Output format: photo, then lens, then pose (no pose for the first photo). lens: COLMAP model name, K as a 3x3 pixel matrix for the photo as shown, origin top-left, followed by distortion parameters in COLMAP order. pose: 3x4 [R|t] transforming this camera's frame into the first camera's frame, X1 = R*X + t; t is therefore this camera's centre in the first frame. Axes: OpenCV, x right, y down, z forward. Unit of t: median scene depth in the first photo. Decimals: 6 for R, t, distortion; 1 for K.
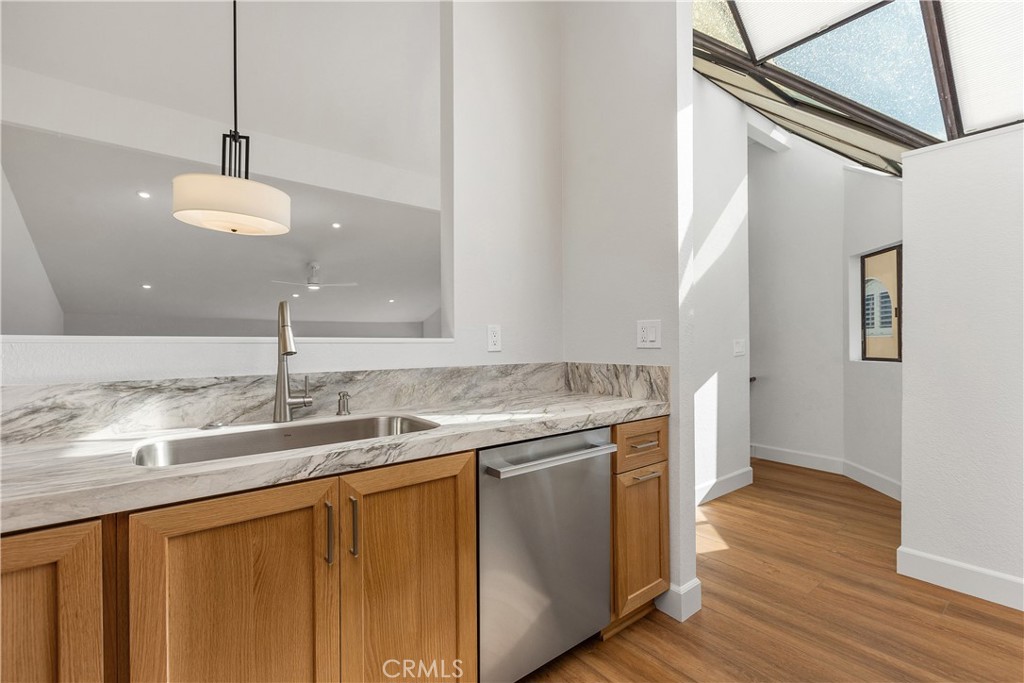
lens RADIAL K [[456.7, 0, 508.9], [0, 456.7, 339.7], [0, 0, 1]] dist [0.001260, 0.000207]
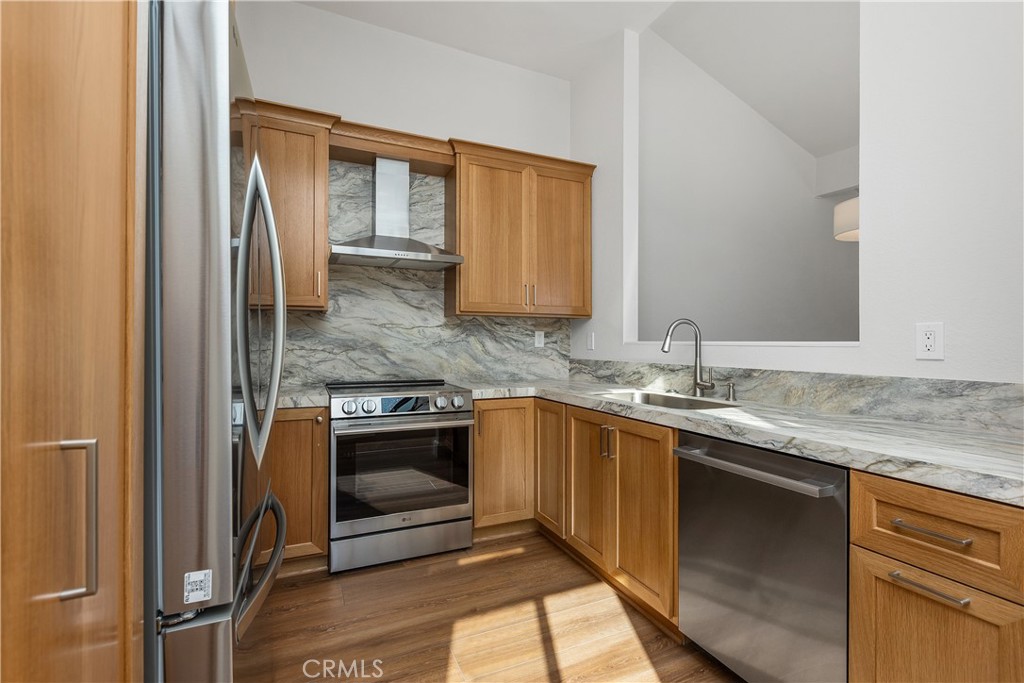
lens RADIAL K [[456.7, 0, 511.6], [0, 456.7, 346.8], [0, 0, 1]] dist [0.001260, 0.000207]
pose [[-0.230972, 0.010446, -0.972904, 0.951453], [0.003510, 0.999945, 0.009903, -0.004556], [0.972954, -0.001128, -0.230996, 0.623325]]
